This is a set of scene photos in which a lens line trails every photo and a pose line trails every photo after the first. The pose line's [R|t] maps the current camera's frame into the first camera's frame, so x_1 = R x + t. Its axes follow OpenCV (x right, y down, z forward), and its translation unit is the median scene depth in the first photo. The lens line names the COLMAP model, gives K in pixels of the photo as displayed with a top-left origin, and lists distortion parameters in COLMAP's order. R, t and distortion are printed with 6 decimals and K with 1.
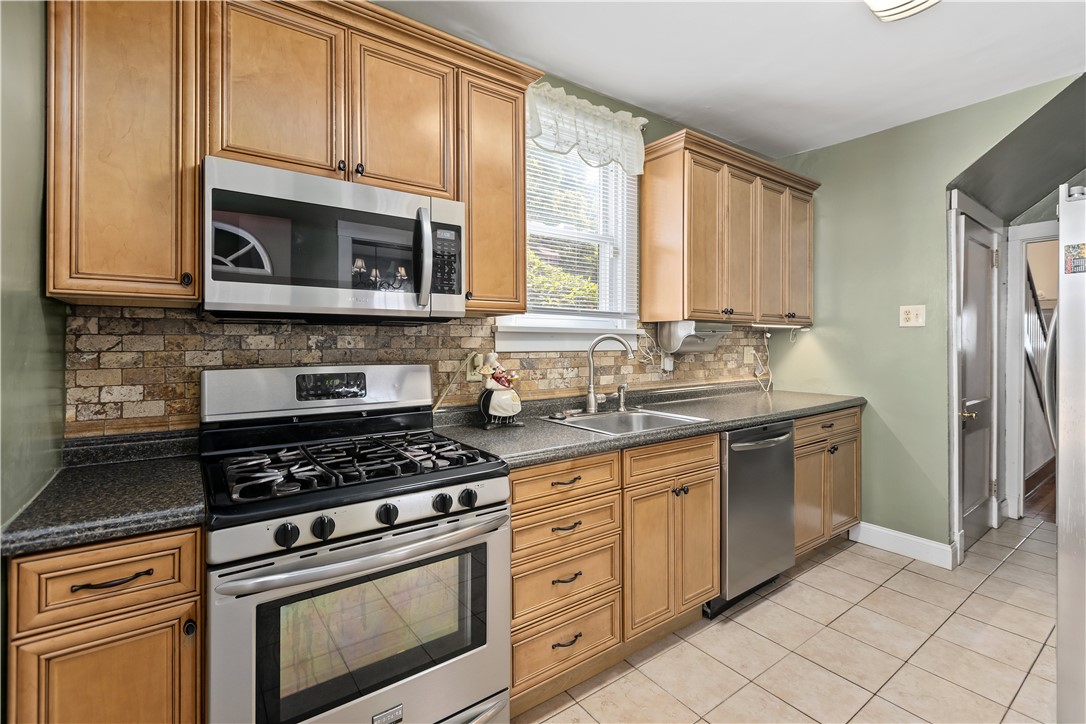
lens RADIAL K [[493.8, 0, 549.7], [0, 493.8, 345.4], [0, 0, 1]] dist [-0.001779, -0.000478]
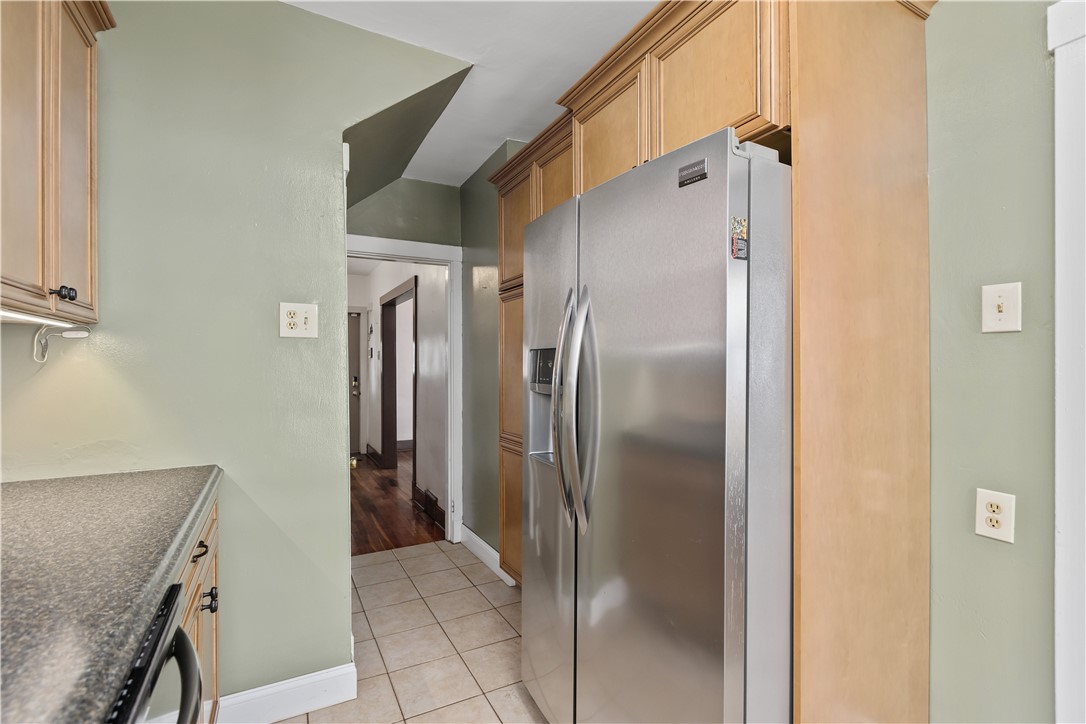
lens RADIAL K [[493.8, 0, 541.9], [0, 493.8, 365.0], [0, 0, 1]] dist [-0.001779, -0.000478]
pose [[0.140795, -0.003563, 0.990032, 0.168424], [0.000435, 0.999994, 0.003537, -0.006326], [-0.990039, -0.000067, 0.140795, 0.608044]]
